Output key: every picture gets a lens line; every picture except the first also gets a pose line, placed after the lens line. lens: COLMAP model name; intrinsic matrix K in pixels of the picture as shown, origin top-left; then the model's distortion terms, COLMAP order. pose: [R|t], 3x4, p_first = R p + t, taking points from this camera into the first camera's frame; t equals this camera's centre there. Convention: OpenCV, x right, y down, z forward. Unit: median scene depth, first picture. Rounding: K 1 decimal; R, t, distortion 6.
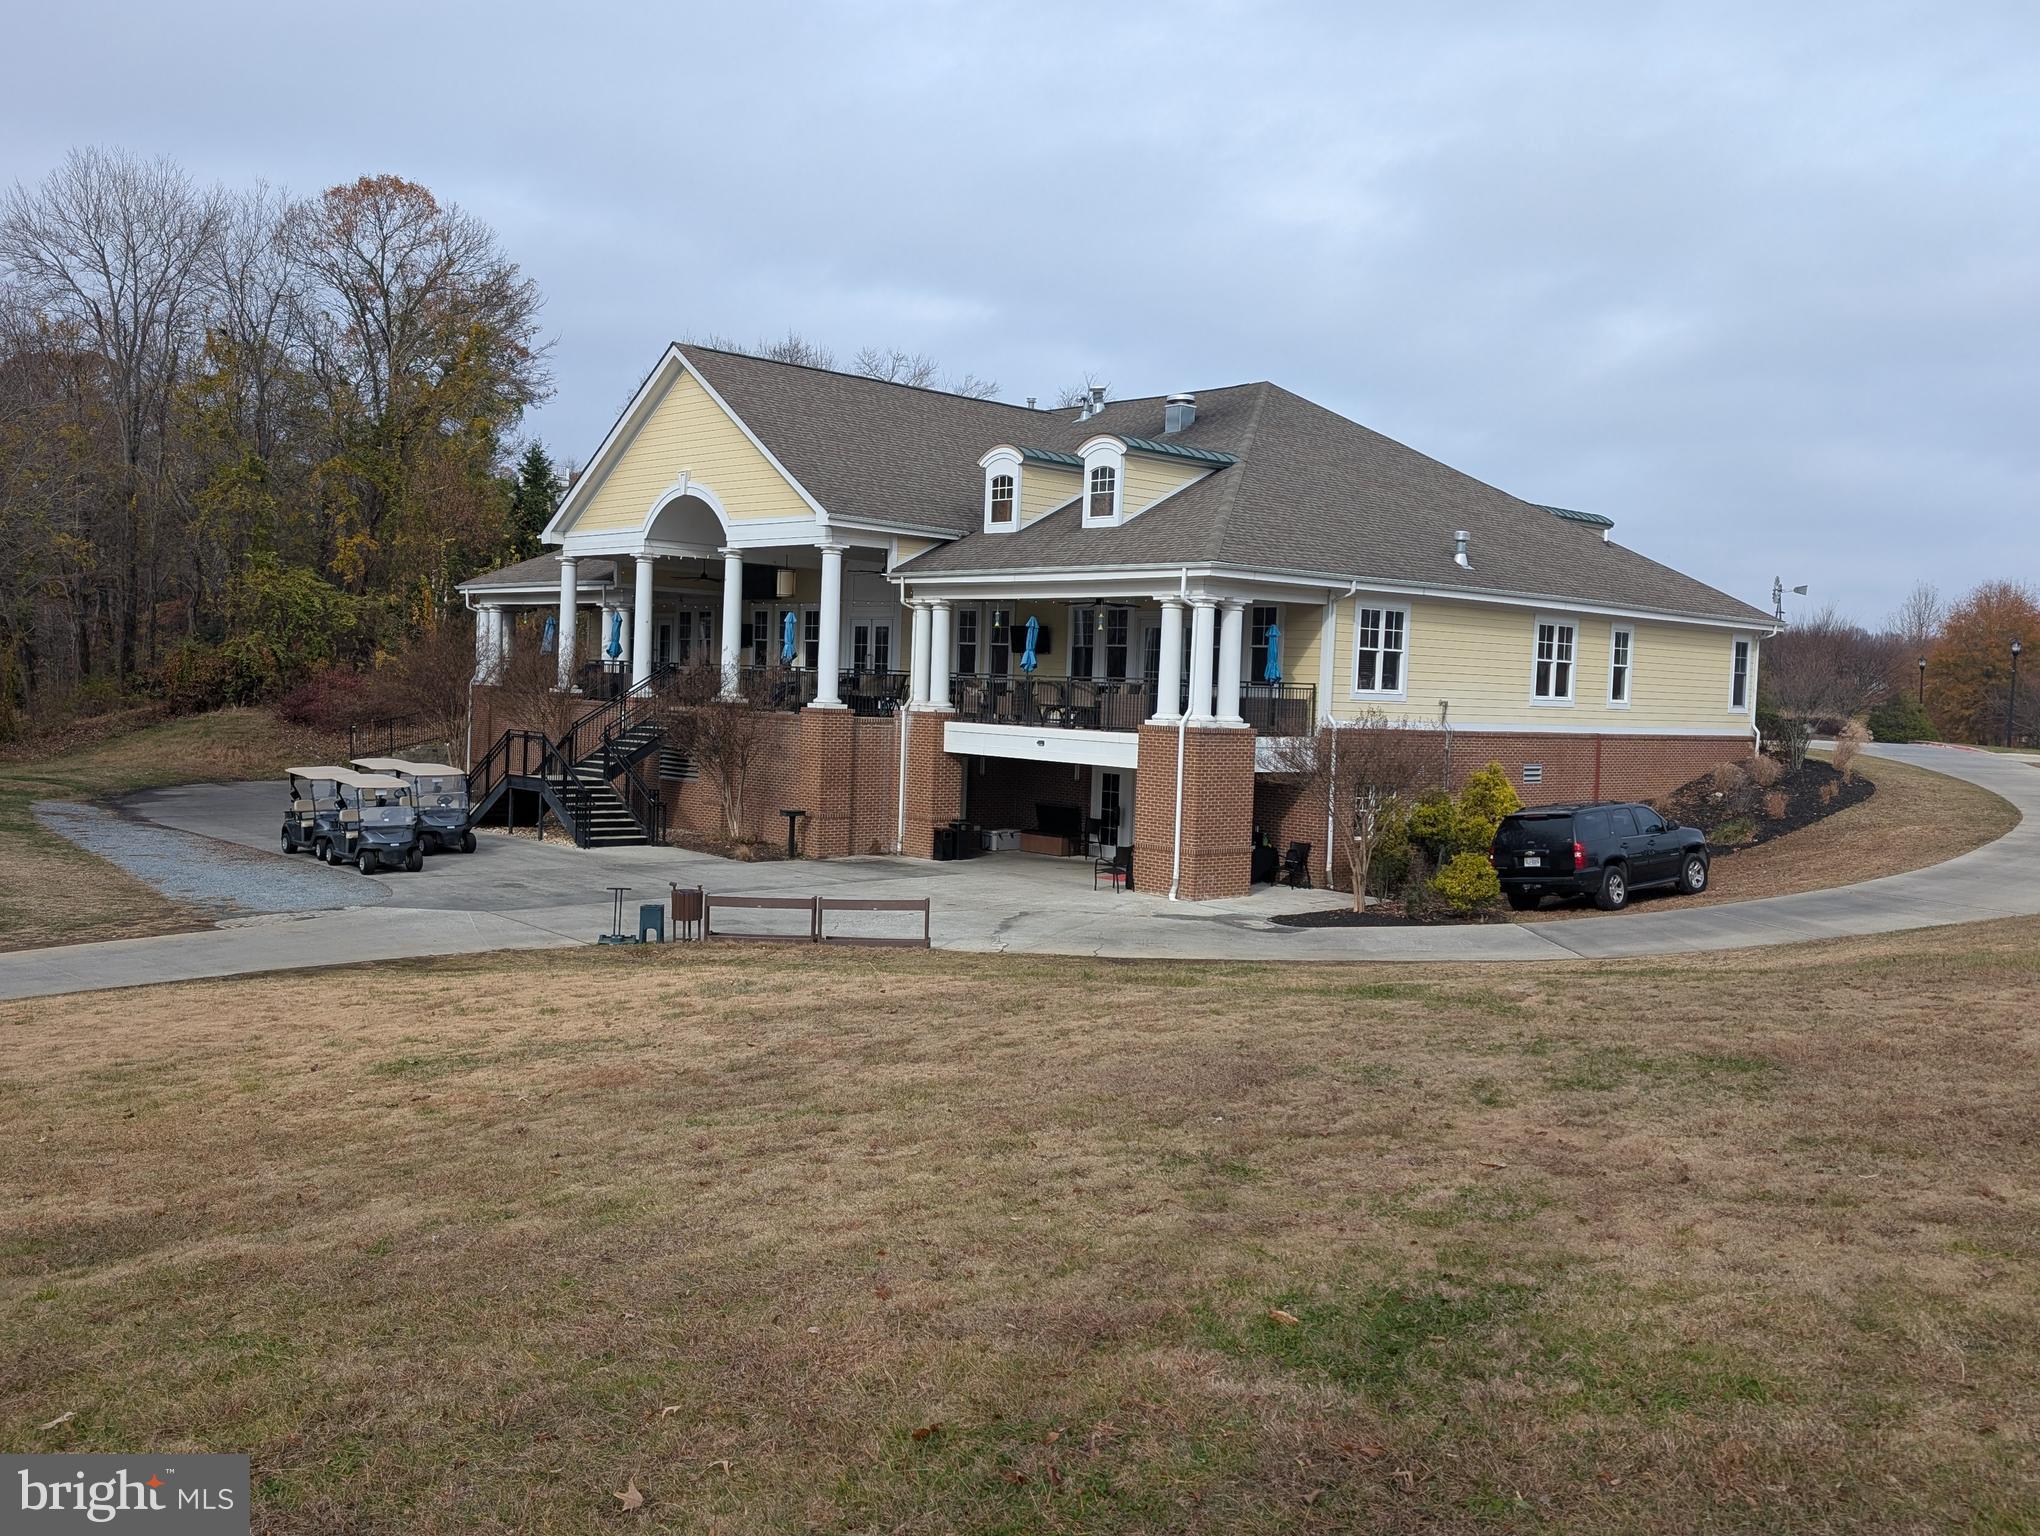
lens RADIAL K [[1772.1, 0, 1027.8], [0, 1772.1, 770.2], [0, 0, 1]] dist [0.019880, -0.025034]
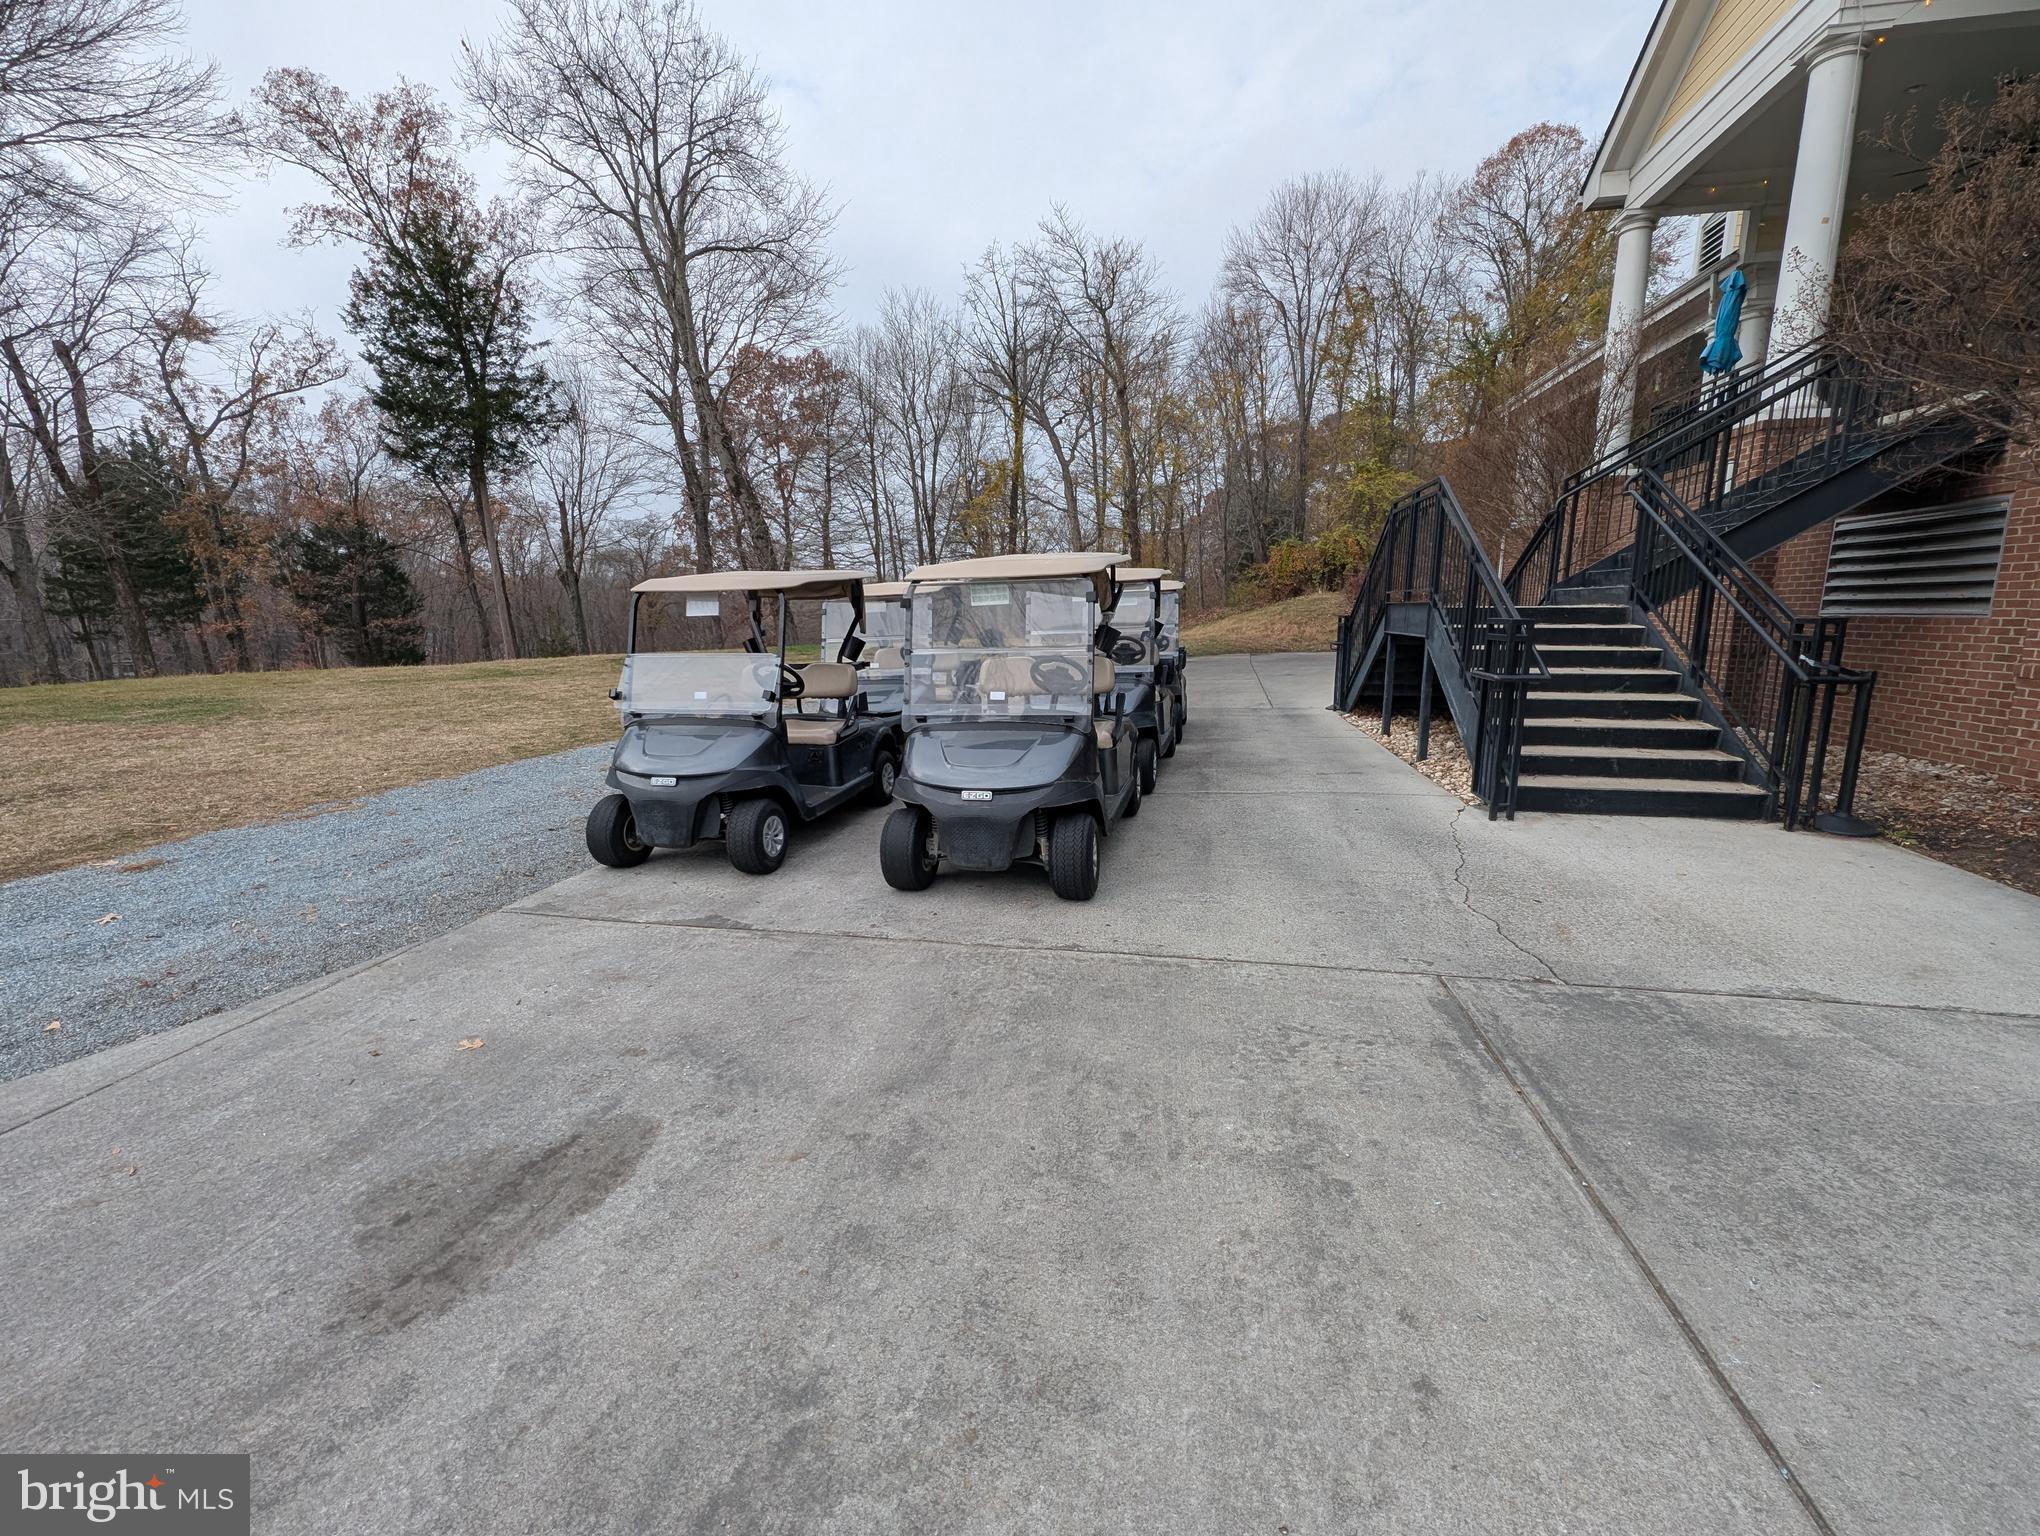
lens RADIAL K [[840.4, 0, 1029.1], [0, 840.4, 760.3], [0, 0, 1]] dist [-0.001463, 0.000060]
pose [[0.599906, 0.103254, -0.793380, -0.158649], [-0.012834, 0.992752, 0.119496, 0.016118], [0.799967, -0.061504, 0.596883, 0.730934]]
